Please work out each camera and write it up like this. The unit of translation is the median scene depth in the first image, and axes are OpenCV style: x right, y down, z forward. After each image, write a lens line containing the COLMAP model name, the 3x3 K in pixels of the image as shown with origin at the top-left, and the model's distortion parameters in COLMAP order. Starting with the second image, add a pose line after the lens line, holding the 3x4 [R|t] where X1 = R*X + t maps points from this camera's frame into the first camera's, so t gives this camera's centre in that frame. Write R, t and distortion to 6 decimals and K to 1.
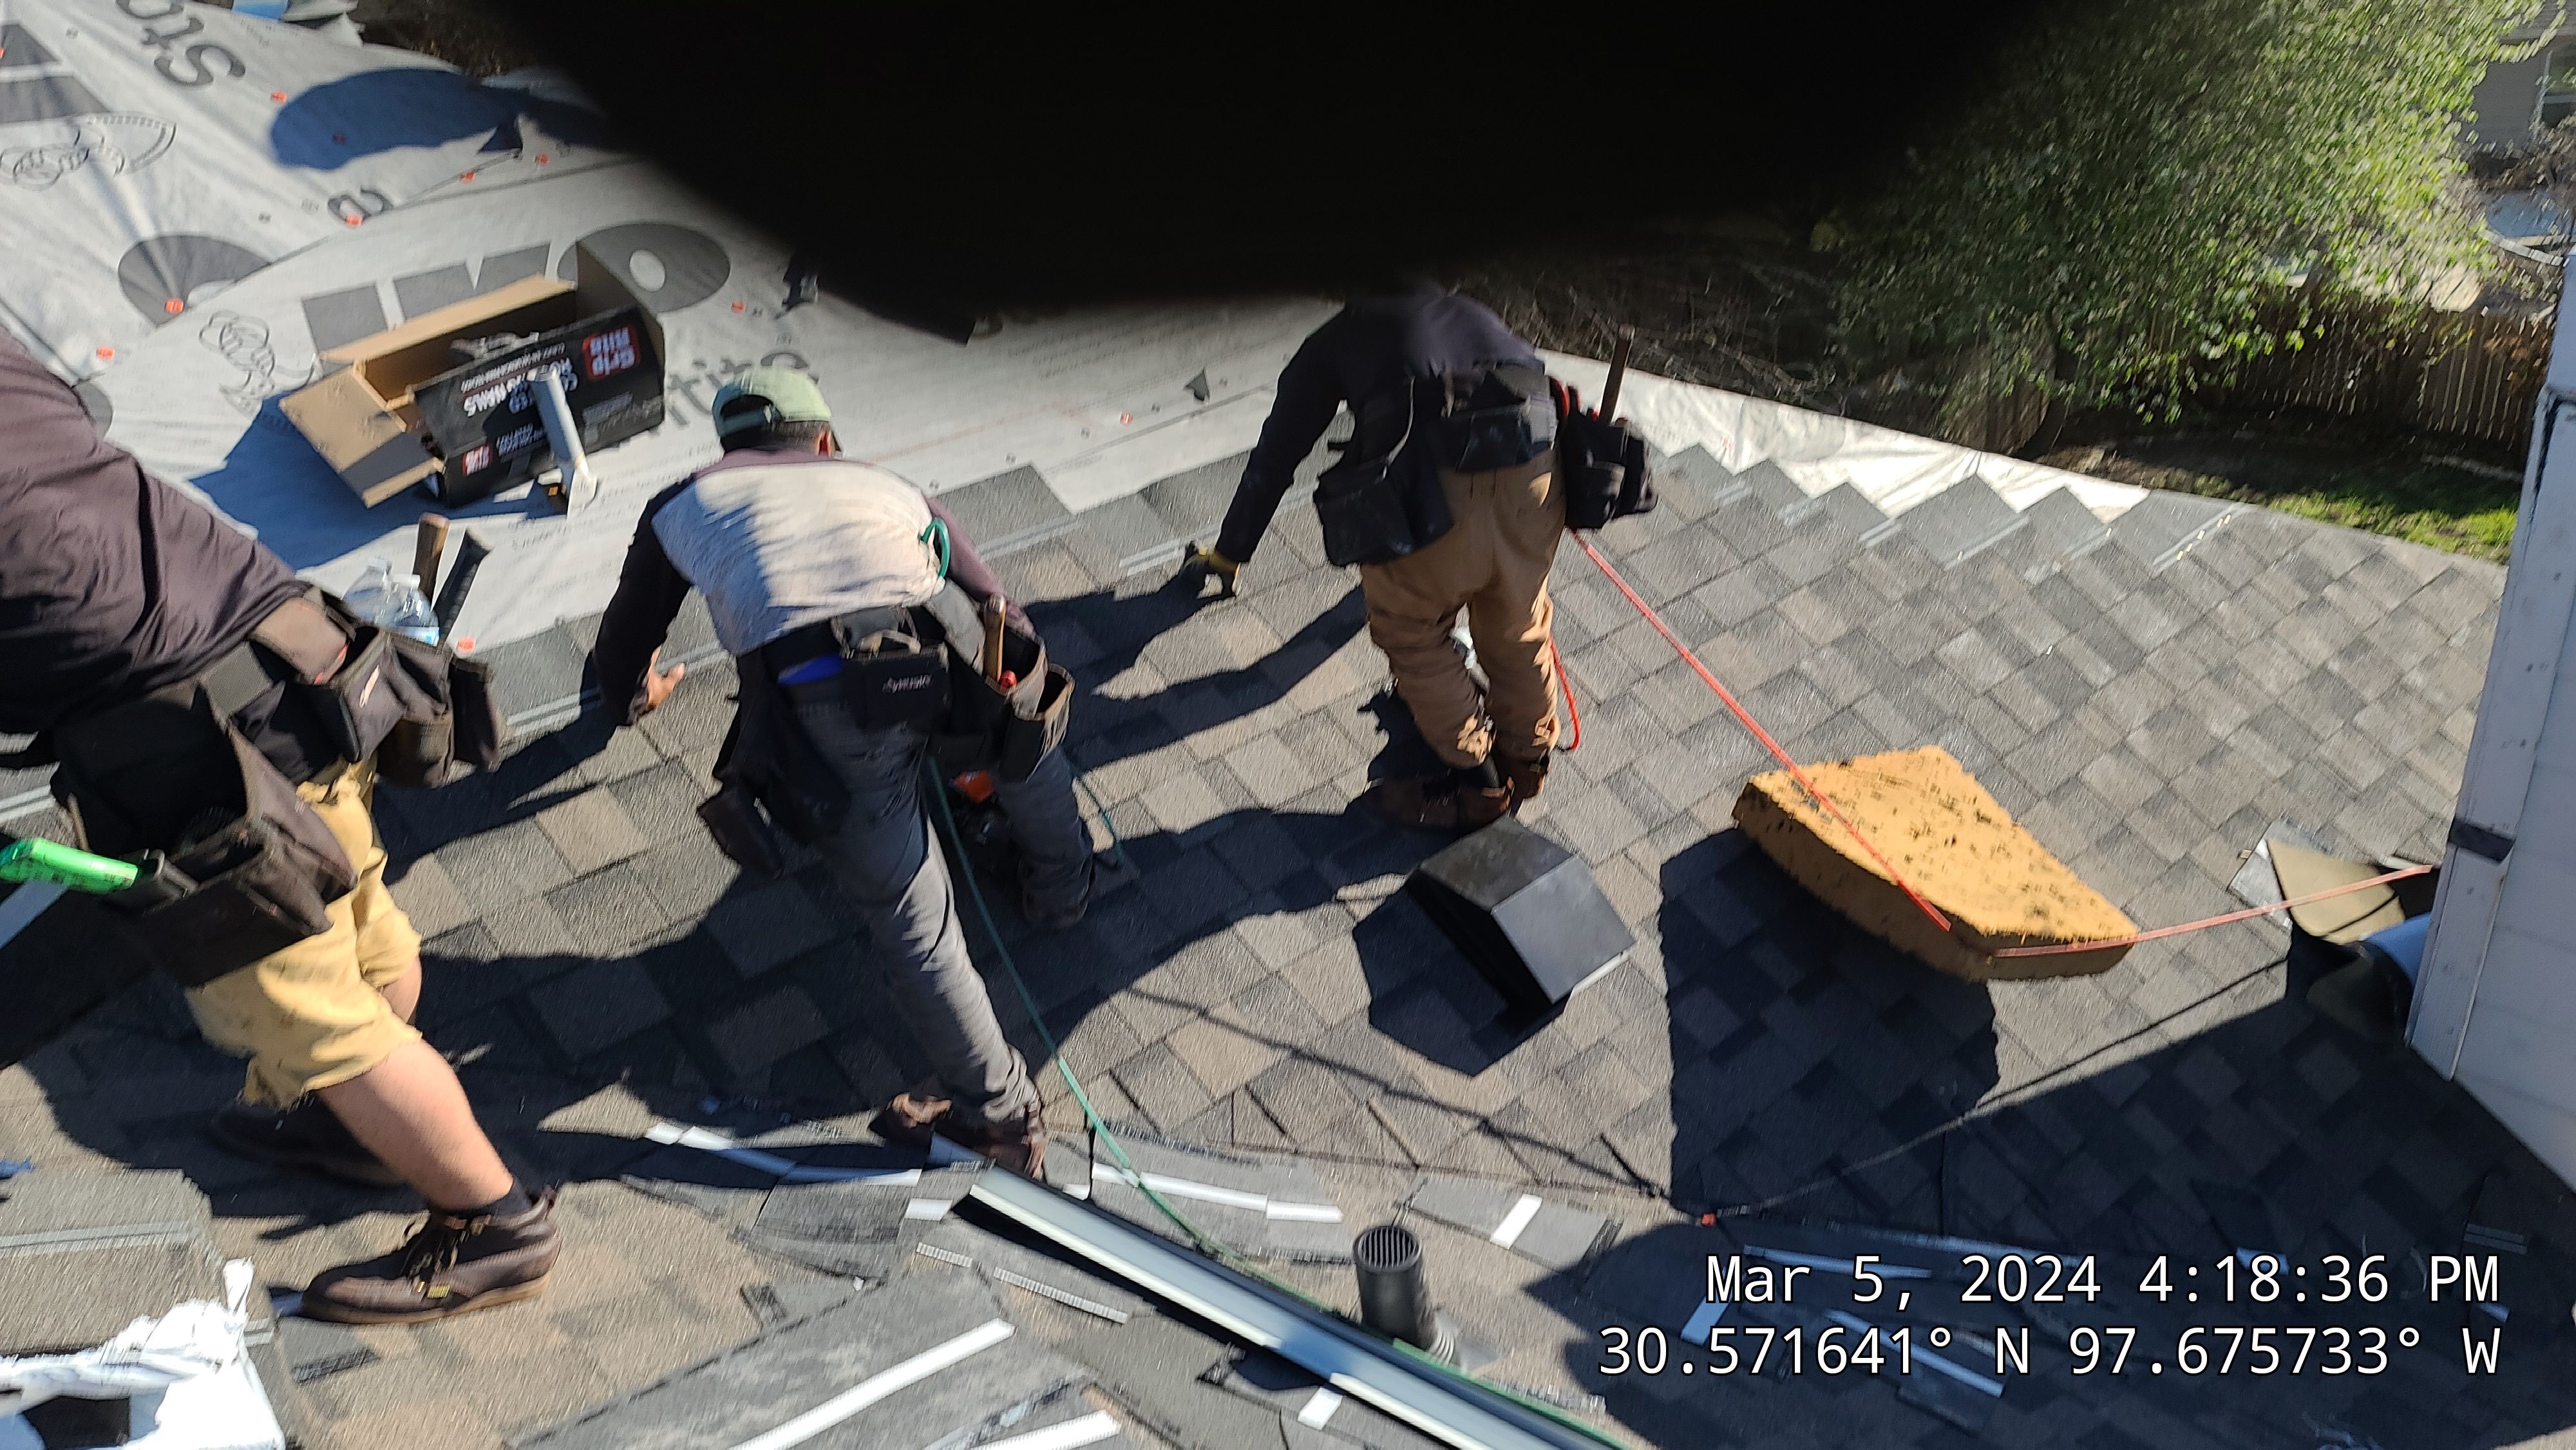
lens RADIAL K [[1592.8, 0, 1288.0], [0, 1592.8, 725.0], [0, 0, 1]] dist [0.035969, 0.001337]
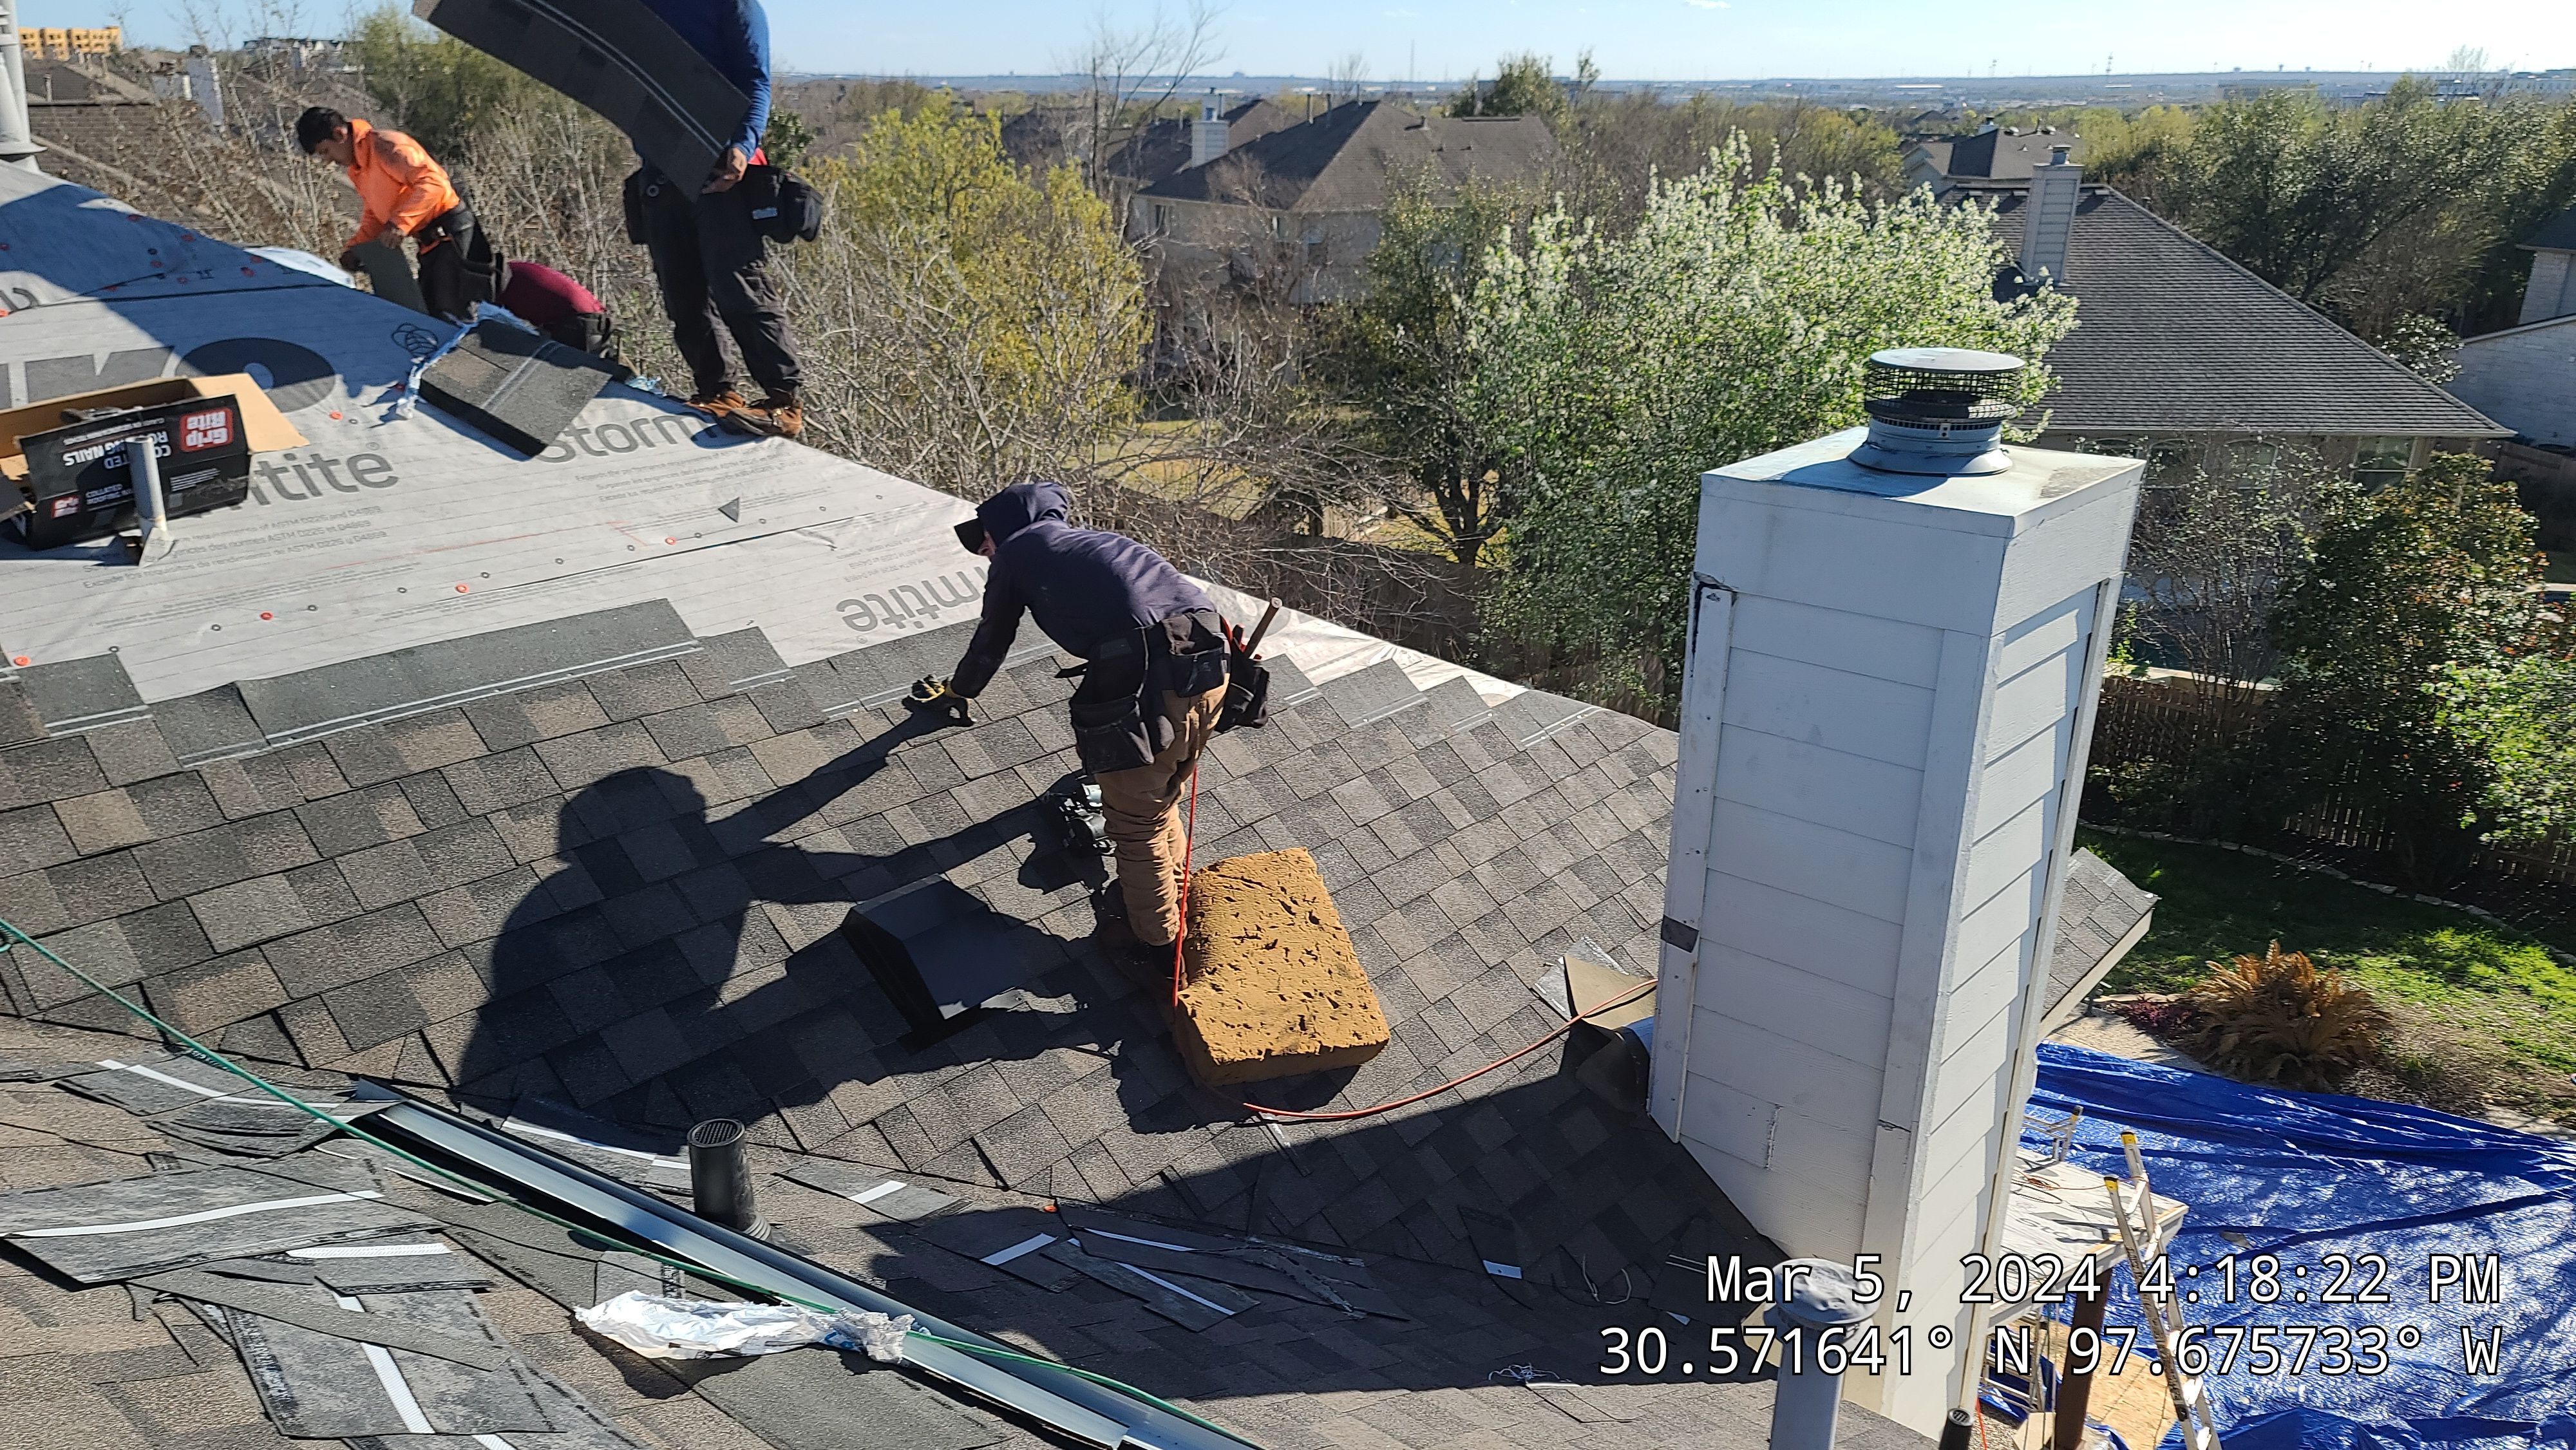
lens RADIAL K [[1806.6, 0, 1288.0], [0, 1806.6, 725.0], [0, 0, 1]] dist [0.061431, -0.067798]
pose [[0.989936, 0.089058, 0.109978, 0.226868], [-0.064428, 0.975563, -0.210060, 0.203176], [-0.125999, 0.200861, 0.971483, -0.344527]]
